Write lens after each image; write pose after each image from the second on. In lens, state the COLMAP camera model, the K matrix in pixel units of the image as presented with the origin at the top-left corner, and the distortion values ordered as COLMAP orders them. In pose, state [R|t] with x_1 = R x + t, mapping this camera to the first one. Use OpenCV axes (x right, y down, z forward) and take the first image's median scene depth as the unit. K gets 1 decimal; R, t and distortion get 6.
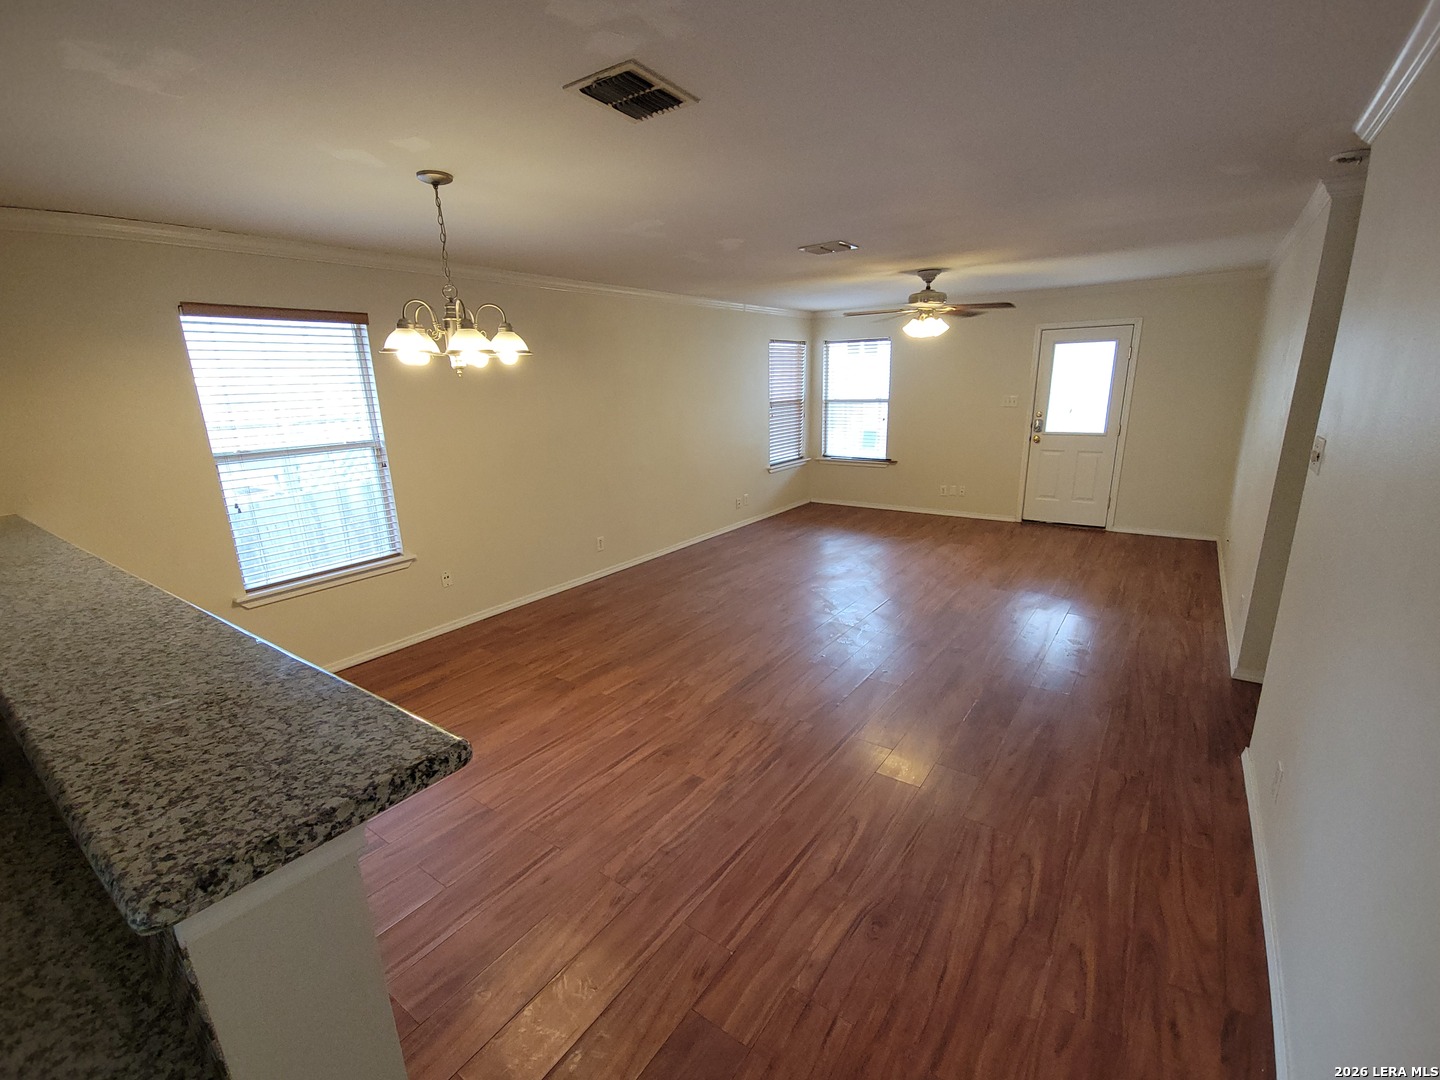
lens RADIAL K [[631.2, 0, 721.0], [0, 631.2, 558.2], [0, 0, 1]] dist [-0.003952, -0.000785]
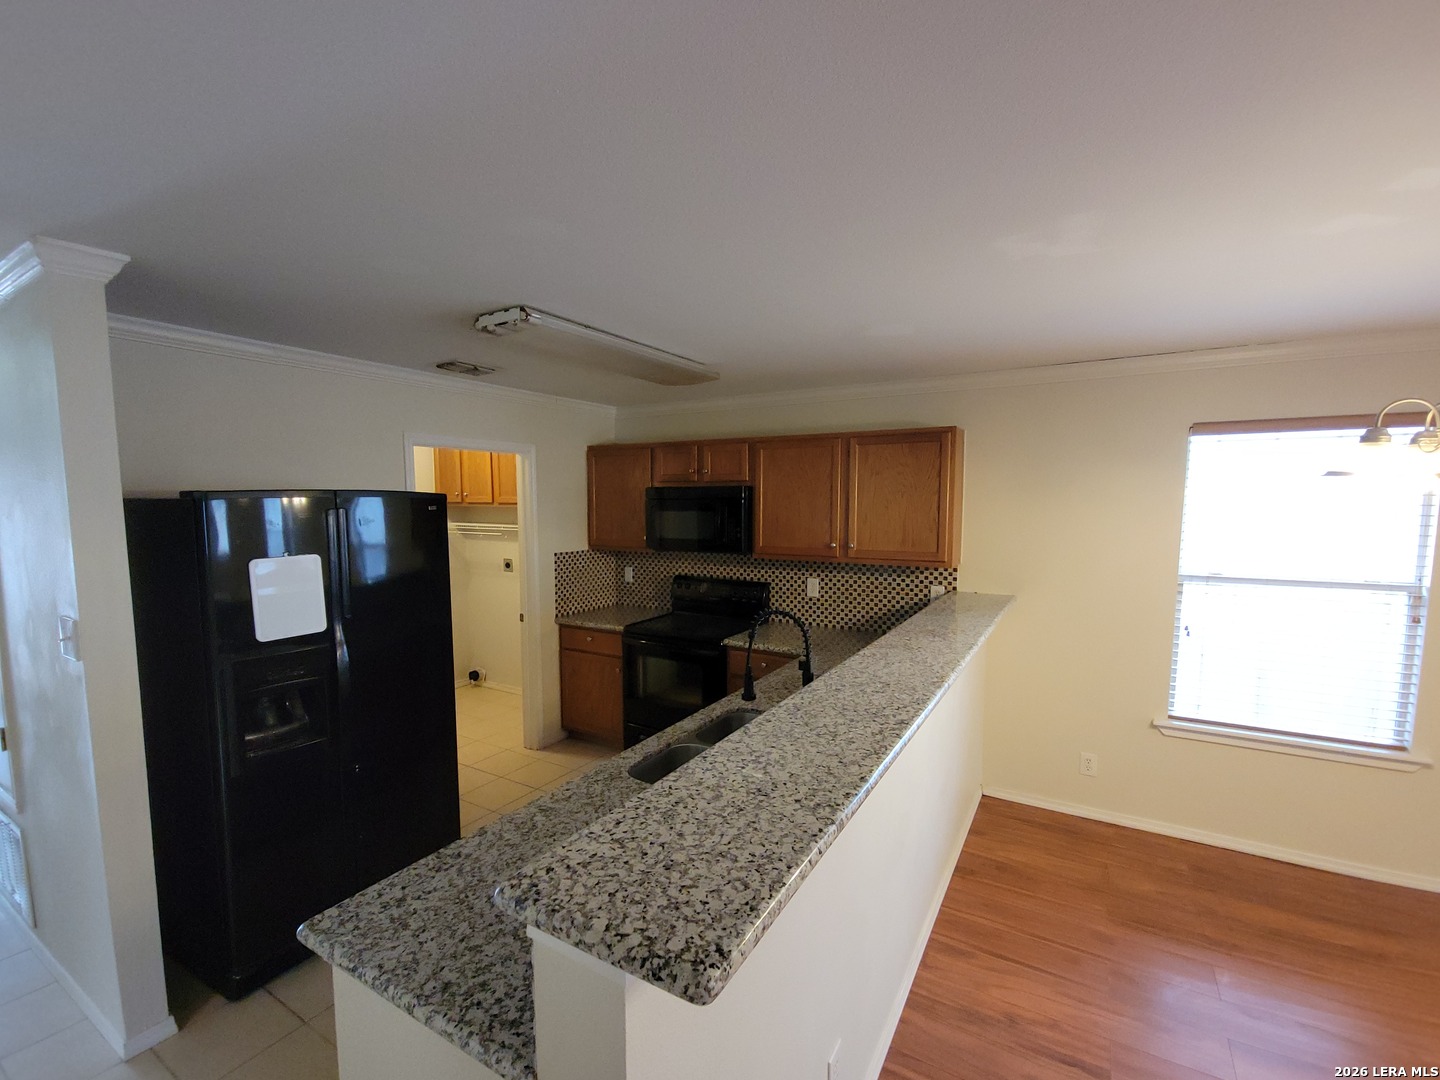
lens RADIAL K [[631.2, 0, 721.0], [0, 631.2, 558.2], [0, 0, 1]] dist [-0.003952, -0.000785]
pose [[0.087101, 0.120465, -0.988889, 0.236712], [-0.271975, 0.957827, 0.092725, -0.218082], [0.958354, 0.260876, 0.116191, 0.527248]]
